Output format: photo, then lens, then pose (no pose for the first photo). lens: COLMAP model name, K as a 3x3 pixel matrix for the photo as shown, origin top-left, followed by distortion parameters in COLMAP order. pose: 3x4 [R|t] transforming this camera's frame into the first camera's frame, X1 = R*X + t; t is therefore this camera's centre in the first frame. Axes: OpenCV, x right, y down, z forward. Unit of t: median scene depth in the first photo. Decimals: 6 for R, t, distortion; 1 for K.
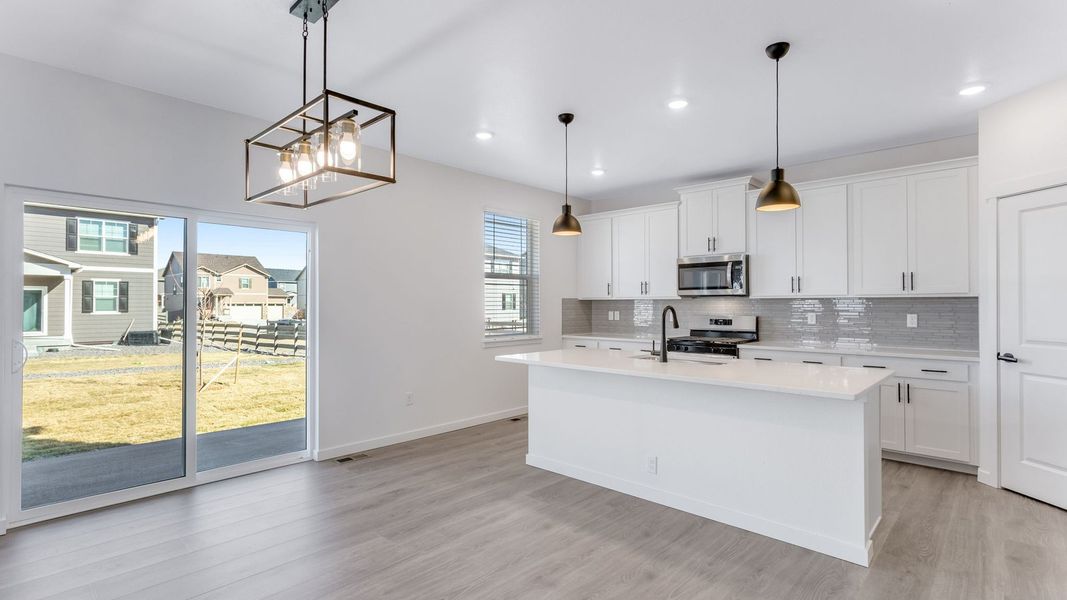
lens RADIAL K [[503.5, 0, 535.9], [0, 503.5, 299.3], [0, 0, 1]] dist [0.002184, 0.000649]
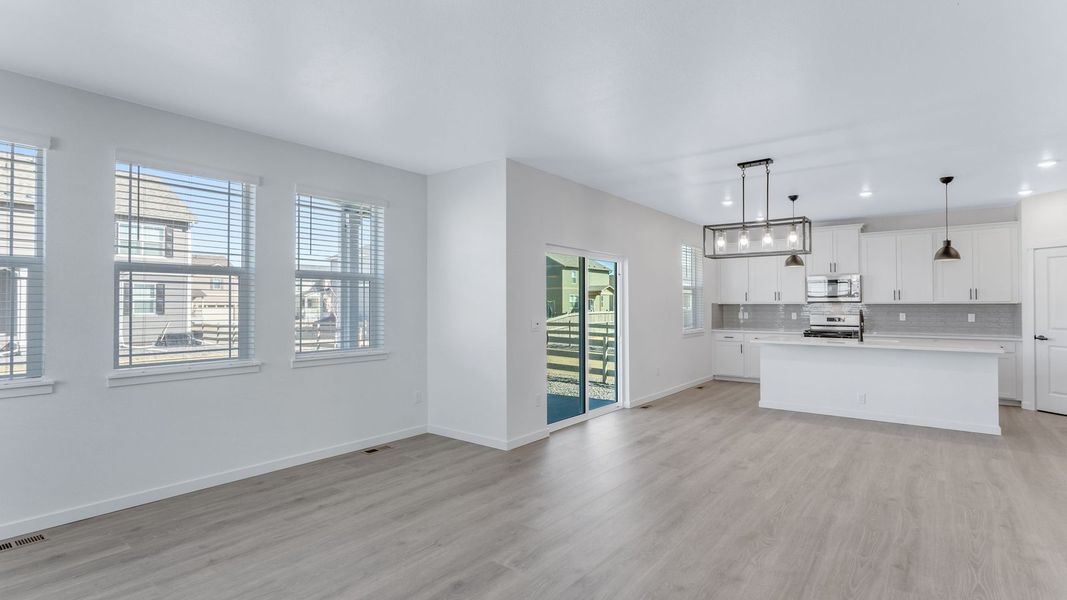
lens RADIAL K [[511.0, 0, 533.7], [0, 511.0, 300.5], [0, 0, 1]] dist [0.001410, 0.000219]
pose [[0.996704, -0.001035, 0.081114, -0.691388], [0.000854, 0.999997, 0.002260, -0.016020], [-0.081116, -0.002183, 0.996702, -0.458619]]
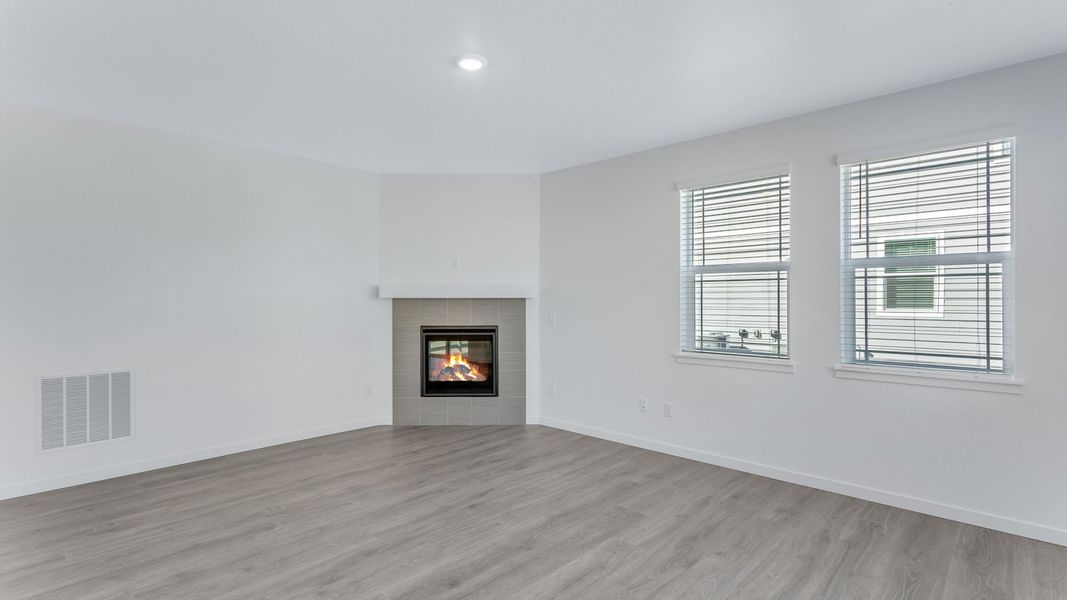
lens RADIAL K [[503.5, 0, 535.9], [0, 503.5, 299.3], [0, 0, 1]] dist [0.002184, 0.000649]
pose [[-0.999997, -0.001311, 0.002095, -0.801357], [-0.001324, 0.999978, -0.006500, -0.009700], [-0.002086, -0.006503, -0.999977, 0.502367]]
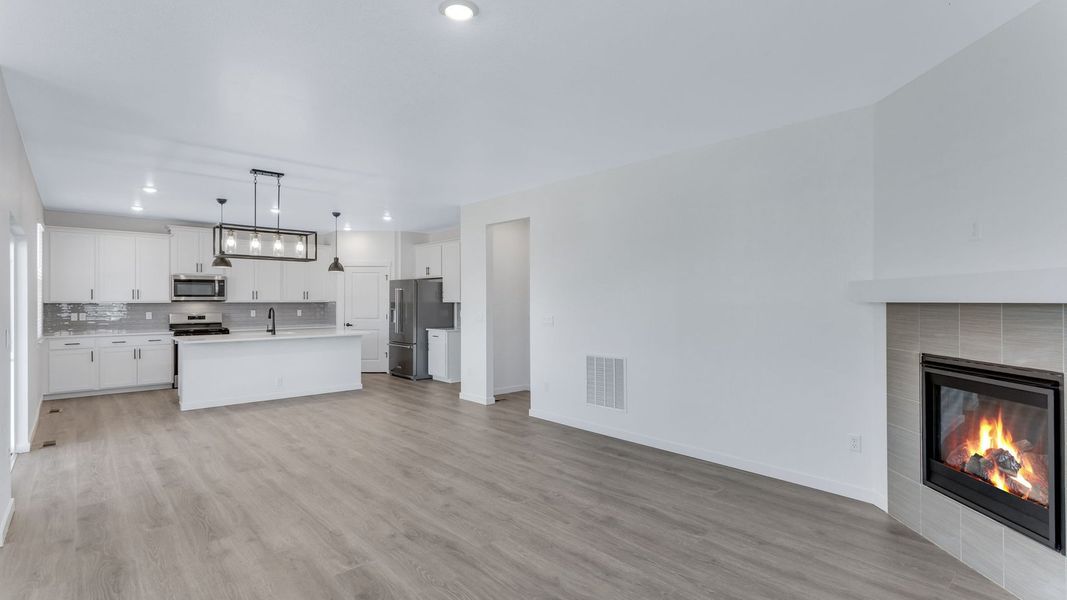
lens RADIAL K [[503.5, 0, 535.9], [0, 503.5, 299.3], [0, 0, 1]] dist [0.002184, 0.000649]
pose [[0.079213, 0.003310, 0.996852, -1.170731], [-0.008734, 0.999958, -0.002627, -0.017515], [-0.996819, -0.008498, 0.079239, -0.162915]]
